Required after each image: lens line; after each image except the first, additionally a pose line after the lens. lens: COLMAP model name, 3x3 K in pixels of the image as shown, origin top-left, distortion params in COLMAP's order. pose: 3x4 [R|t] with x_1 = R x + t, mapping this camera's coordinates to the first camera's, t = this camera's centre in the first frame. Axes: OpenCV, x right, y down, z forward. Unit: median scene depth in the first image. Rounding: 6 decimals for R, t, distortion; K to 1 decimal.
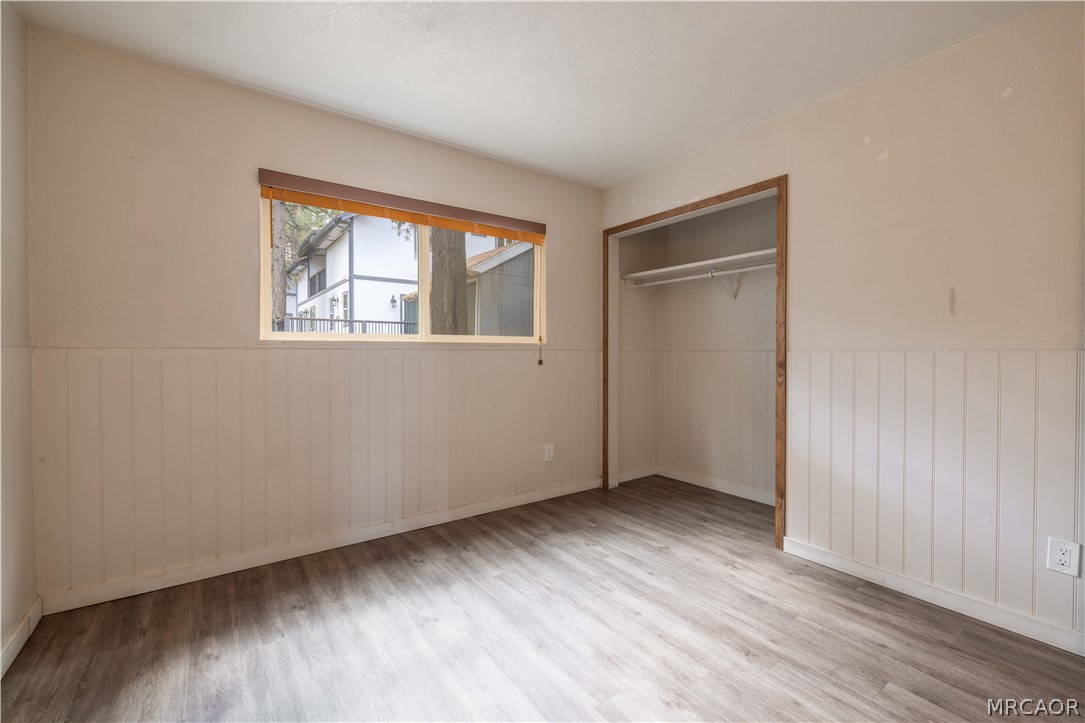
lens RADIAL K [[457.5, 0, 536.8], [0, 457.5, 359.5], [0, 0, 1]] dist [-0.000201, -0.000671]
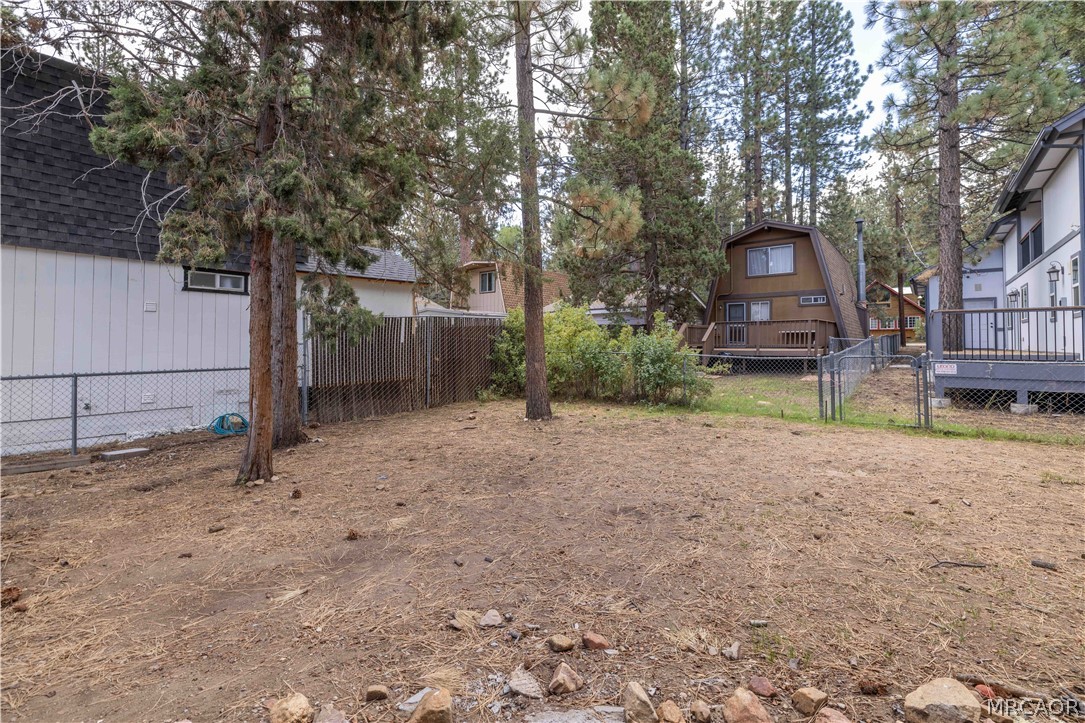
lens RADIAL K [[457.5, 0, 540.6], [0, 457.5, 326.4], [0, 0, 1]] dist [-0.000201, -0.000671]
pose [[0.231974, -0.028036, -0.972318, -0.242814], [-0.014928, 0.999364, -0.032377, -0.203693], [0.972607, 0.022025, 0.231408, 1.495629]]
